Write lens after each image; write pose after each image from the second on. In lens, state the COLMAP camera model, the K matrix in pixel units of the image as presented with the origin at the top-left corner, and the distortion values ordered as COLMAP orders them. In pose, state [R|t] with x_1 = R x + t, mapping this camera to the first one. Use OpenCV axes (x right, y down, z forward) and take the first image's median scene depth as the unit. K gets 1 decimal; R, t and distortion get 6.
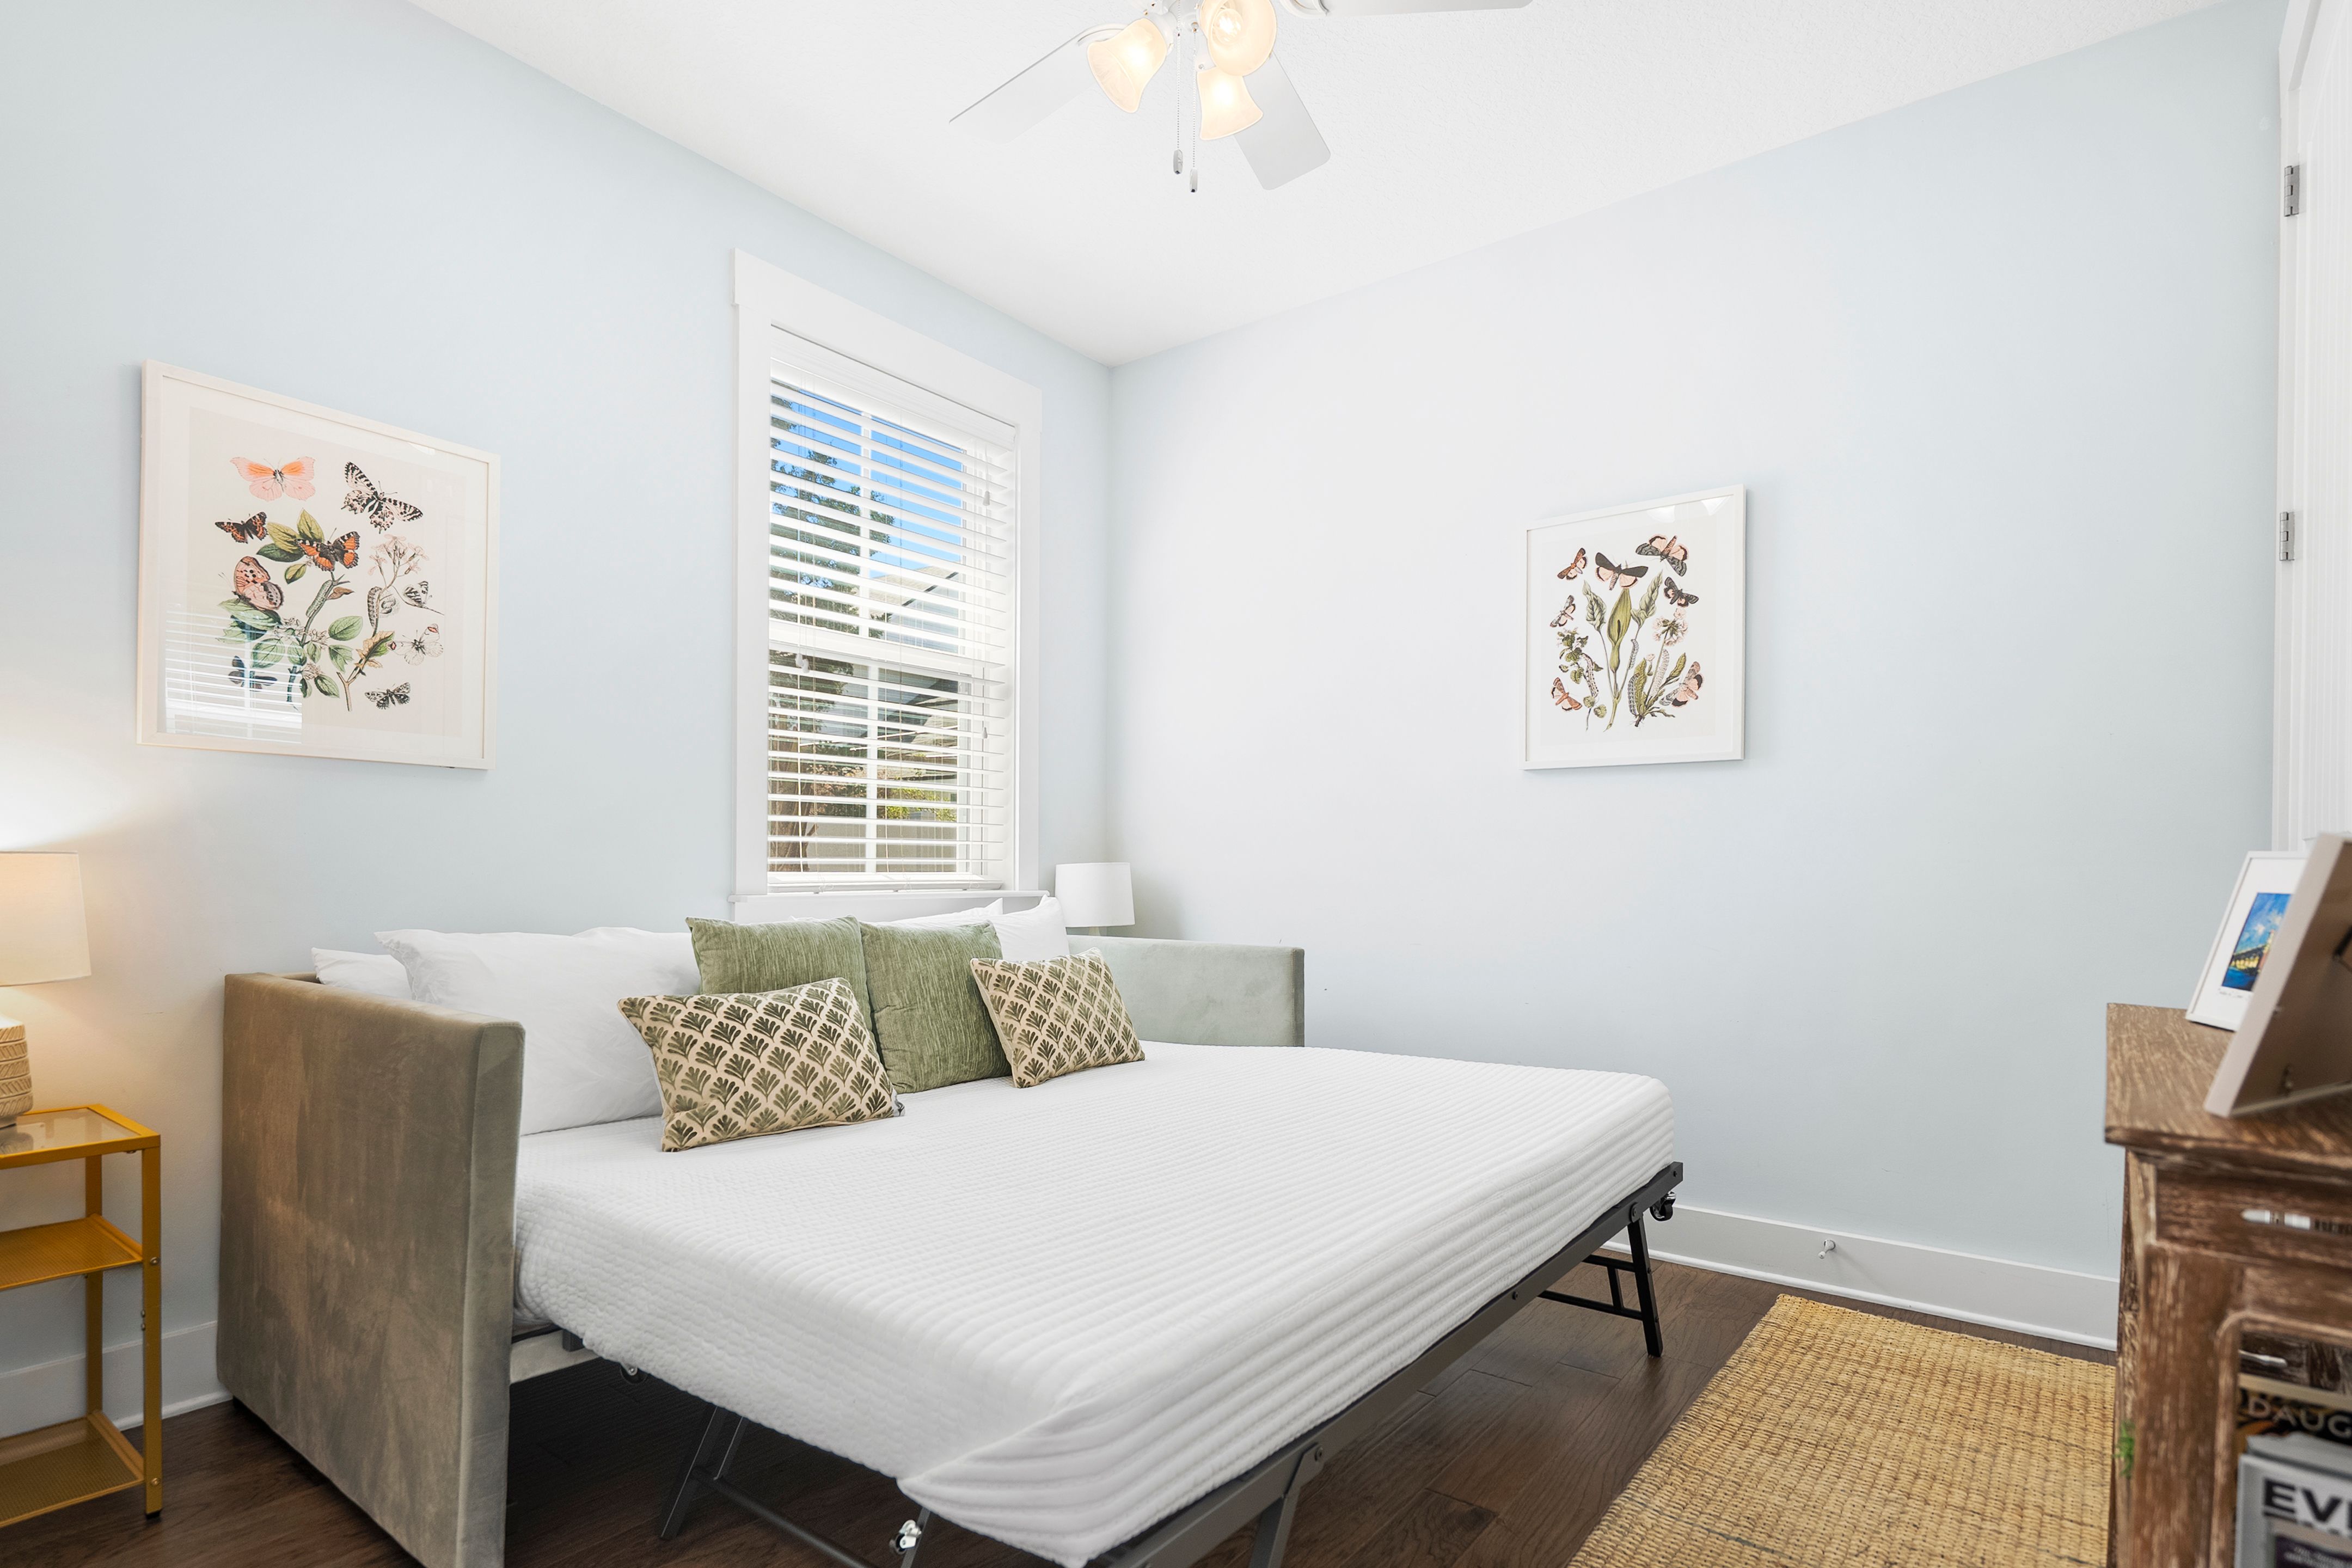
lens RADIAL K [[1180.7, 0, 1178.8], [0, 1180.7, 886.7], [0, 0, 1]] dist [0.001367, 0.000114]
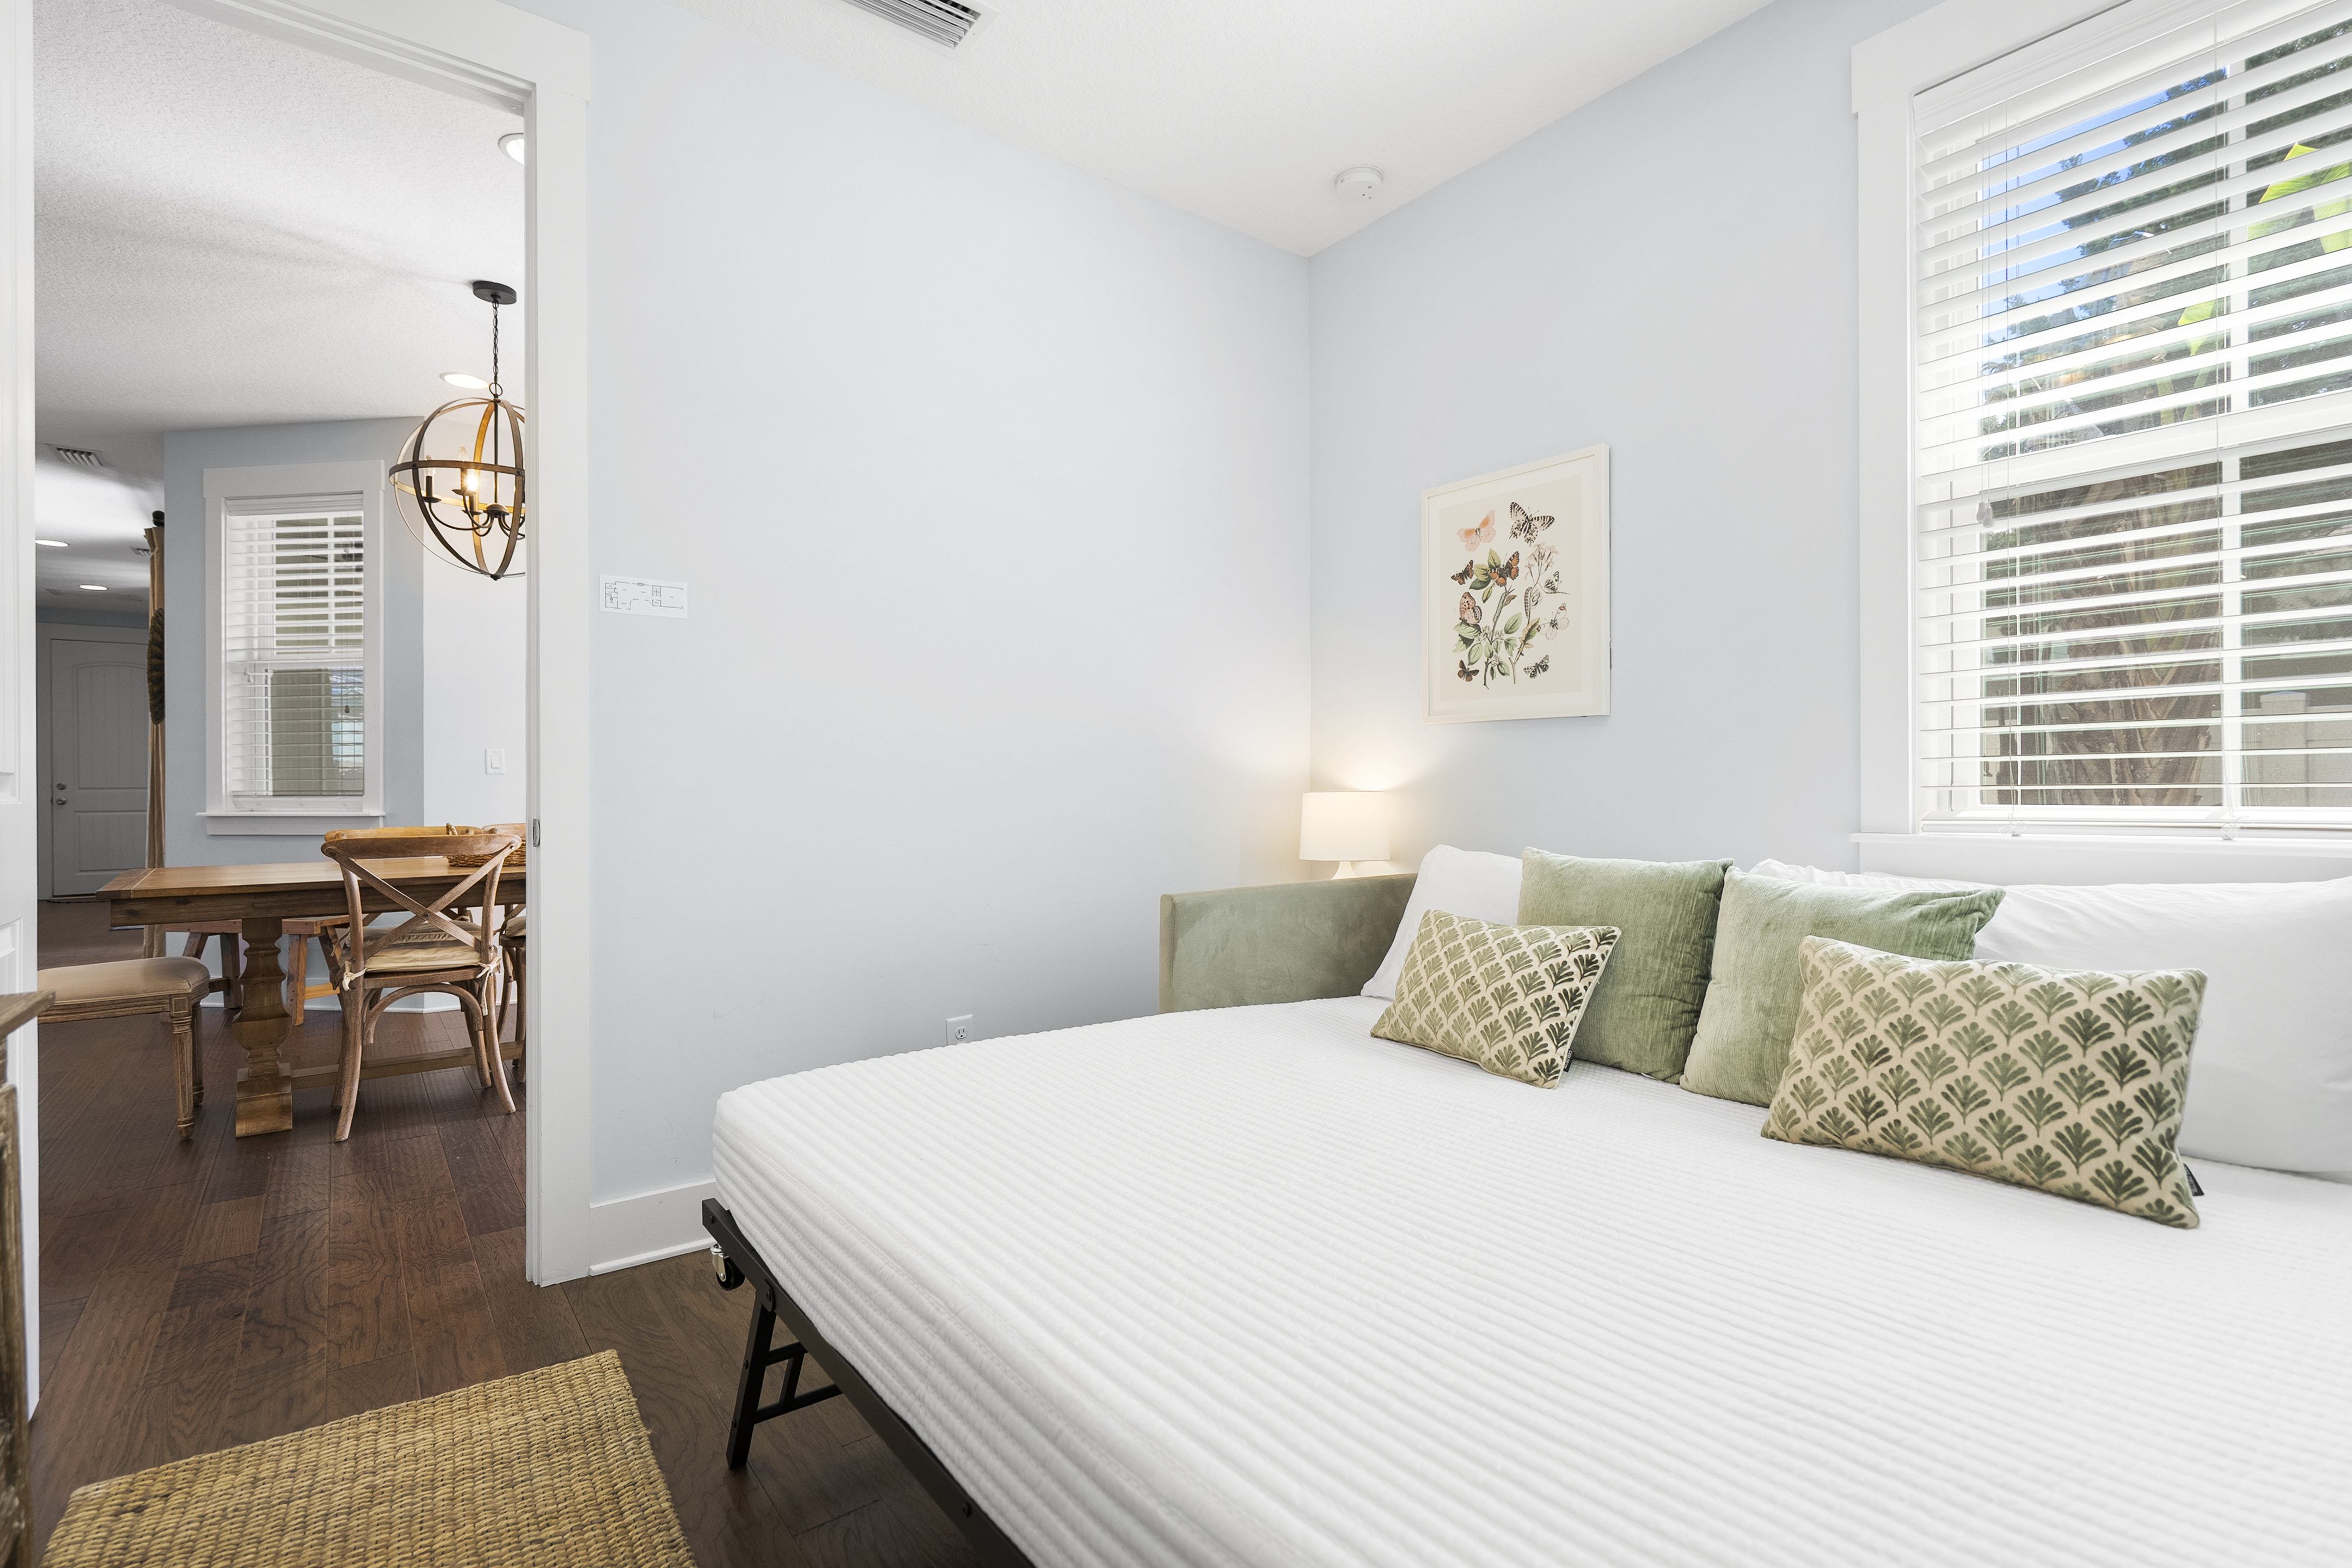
lens RADIAL K [[1098.9, 0, 1180.1], [0, 1098.9, 795.1], [0, 0, 1]] dist [-0.013063, 0.006839]
pose [[-0.258268, 0.004117, -0.966064, 0.619679], [-0.006555, 0.999960, 0.006014, -0.025968], [0.966051, 0.007886, -0.258231, 0.954488]]
